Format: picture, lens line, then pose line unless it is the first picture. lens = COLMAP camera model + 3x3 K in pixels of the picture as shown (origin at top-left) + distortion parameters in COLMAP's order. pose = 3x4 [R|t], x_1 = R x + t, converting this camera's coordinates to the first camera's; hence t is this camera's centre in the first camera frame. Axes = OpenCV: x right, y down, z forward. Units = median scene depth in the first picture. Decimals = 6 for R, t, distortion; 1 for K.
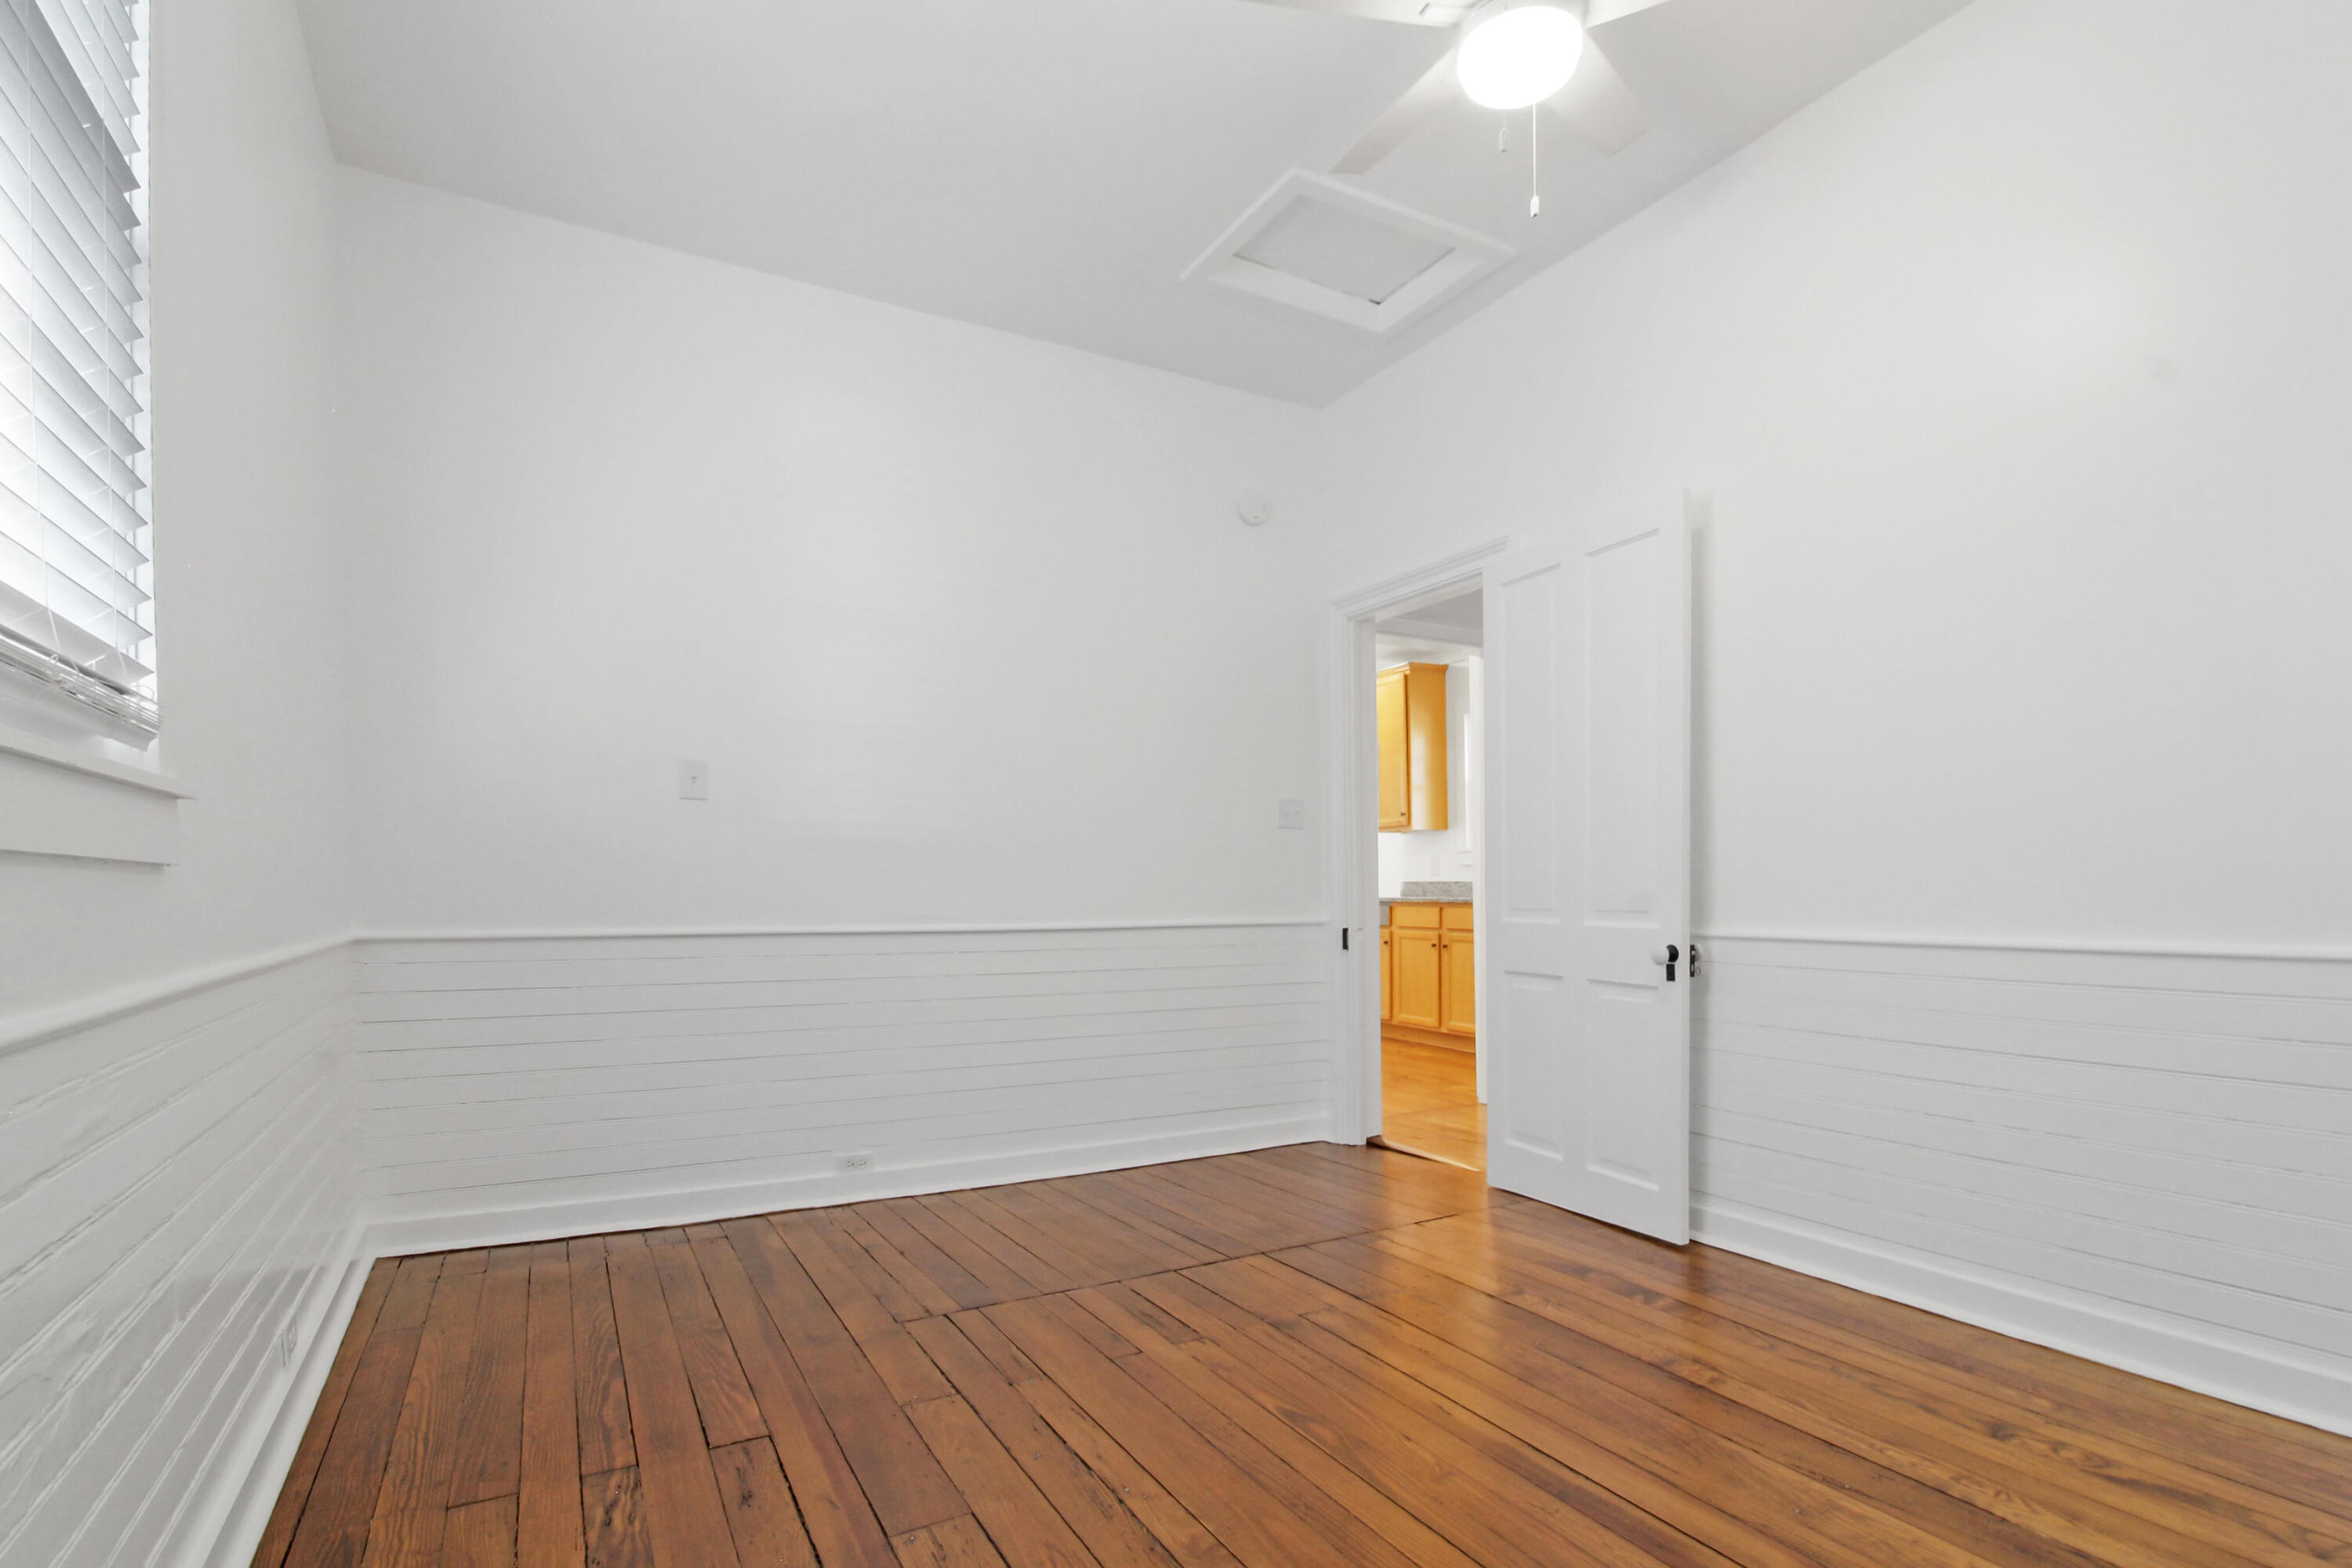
lens RADIAL K [[1160.1, 0, 1171.5], [0, 1160.1, 870.3], [0, 0, 1]] dist [0.001463, -0.017075]
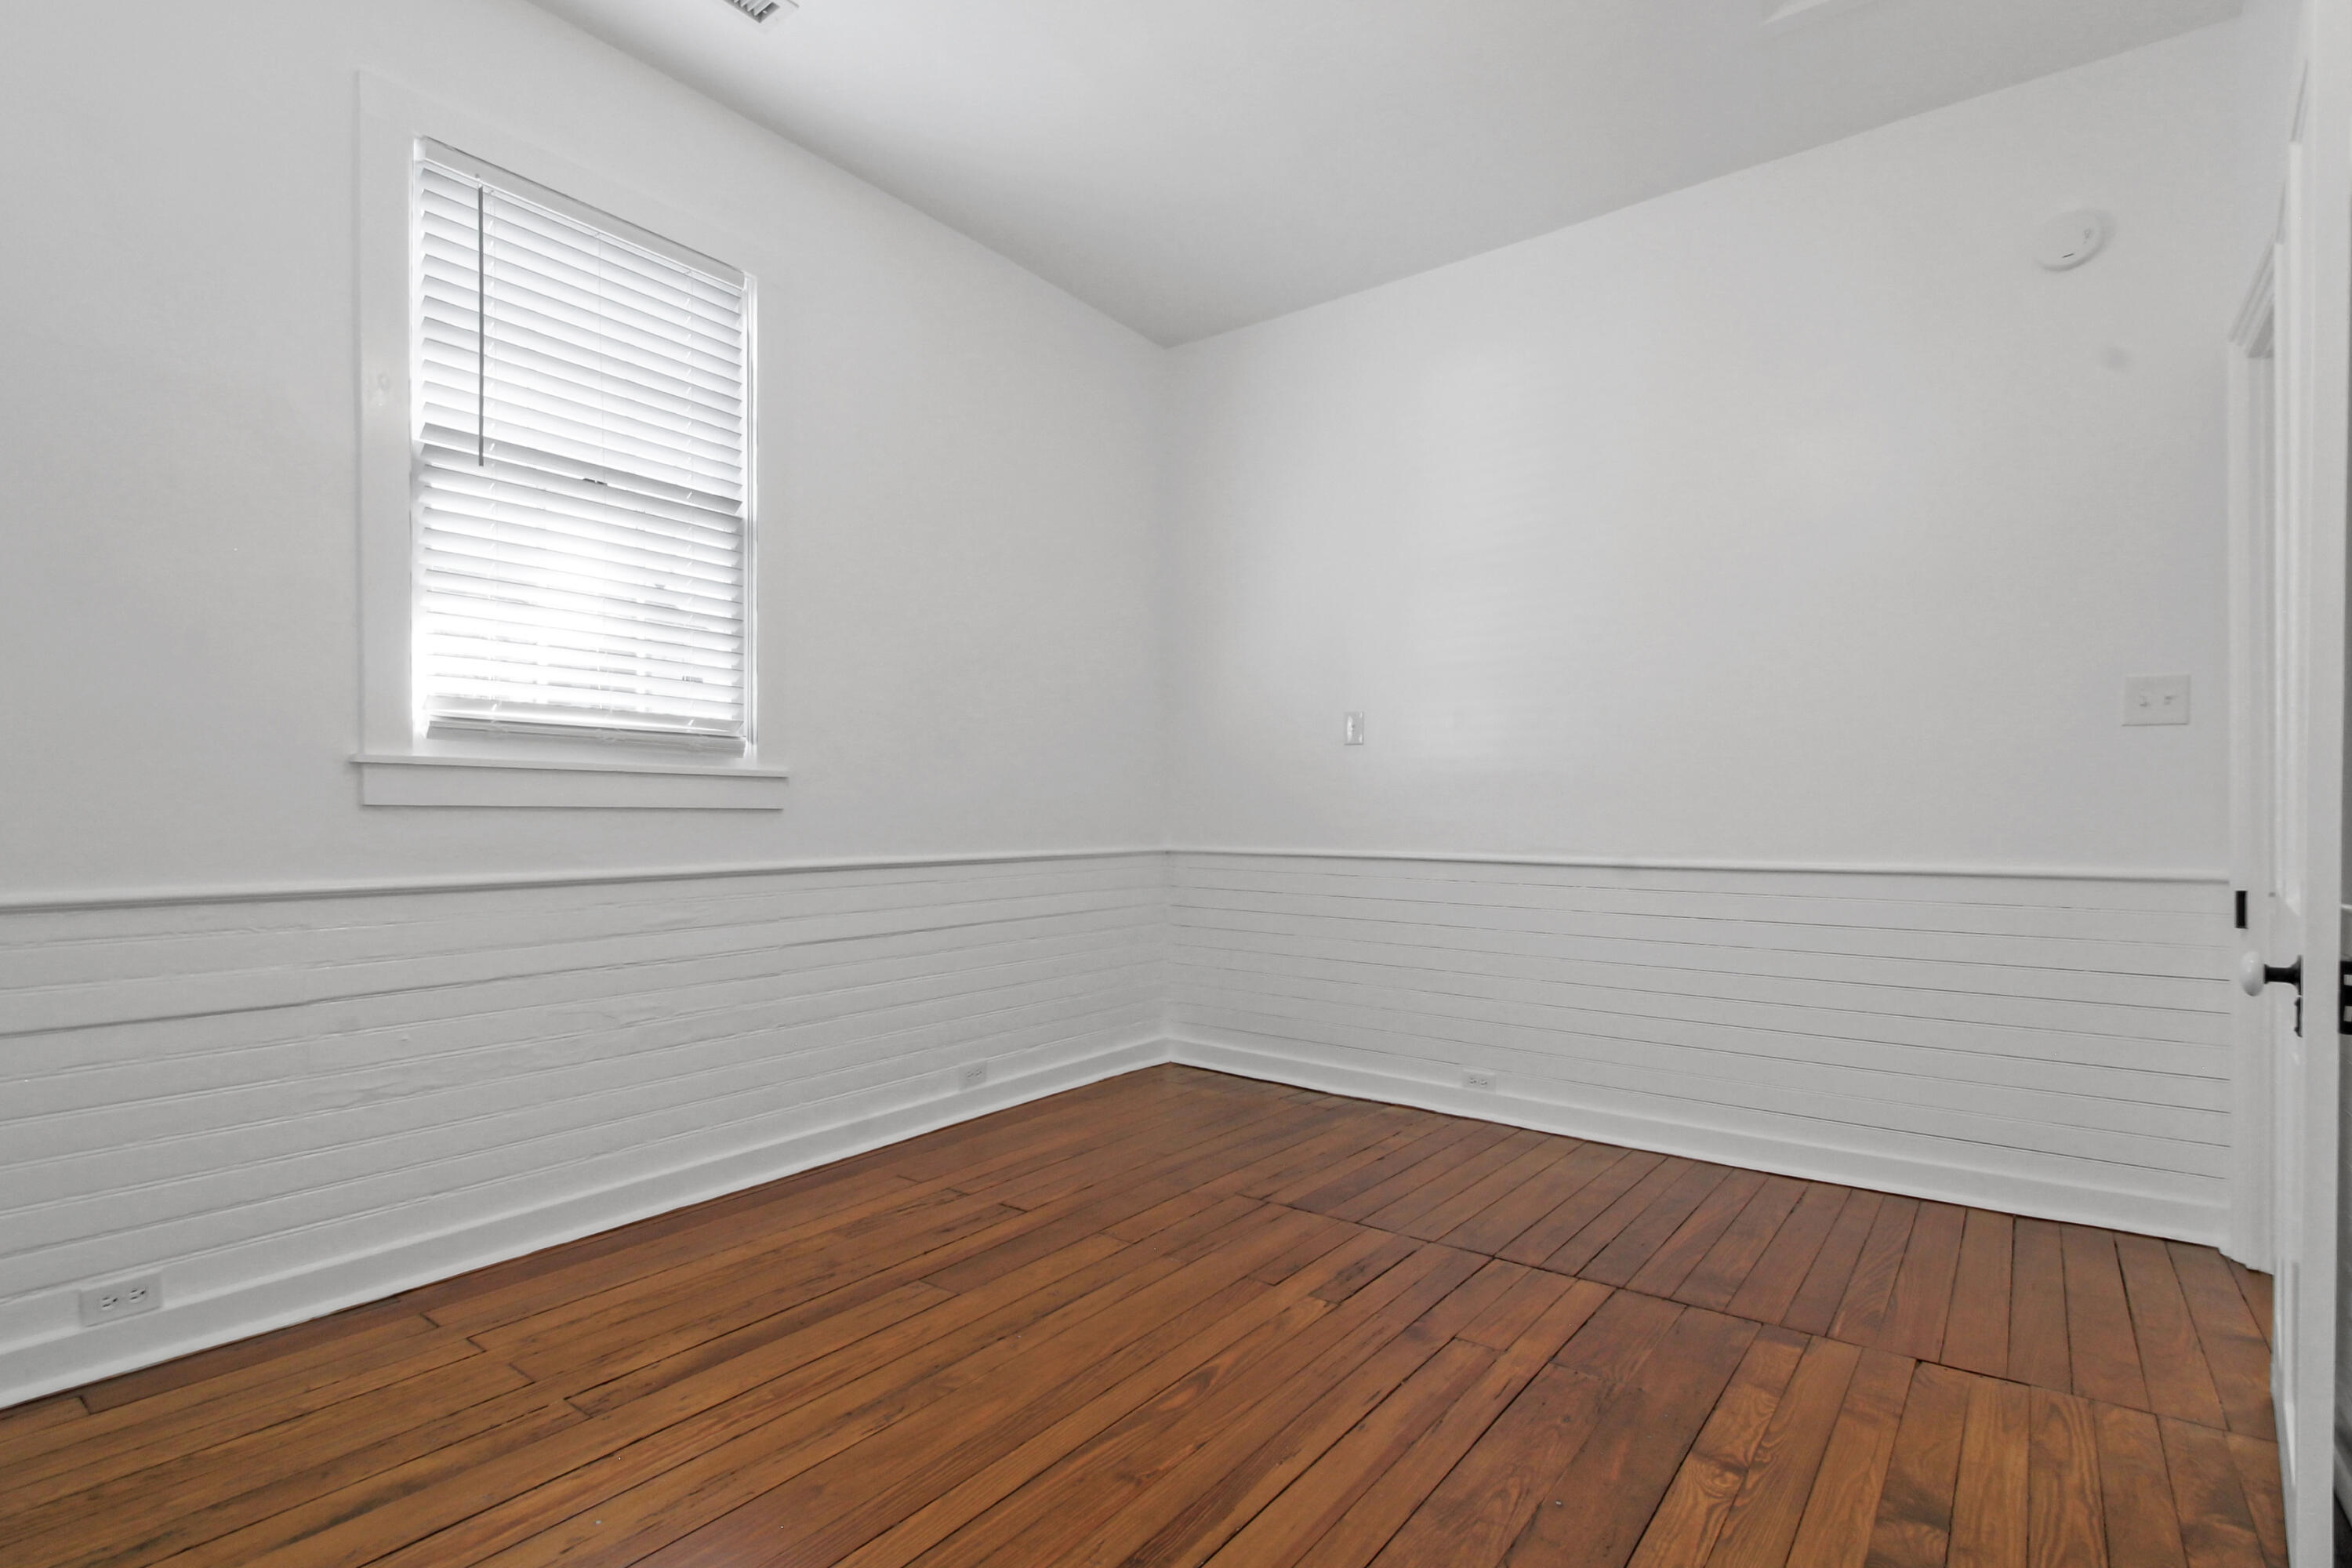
lens RADIAL K [[1101.8, 0, 1190.9], [0, 1101.8, 789.0], [0, 0, 1]] dist [0.027353, -0.012003]
pose [[0.405455, -0.022212, -0.913845, 0.743844], [0.014639, 0.999734, -0.017805, 0.003095], [0.913998, -0.006158, 0.405672, 0.492686]]
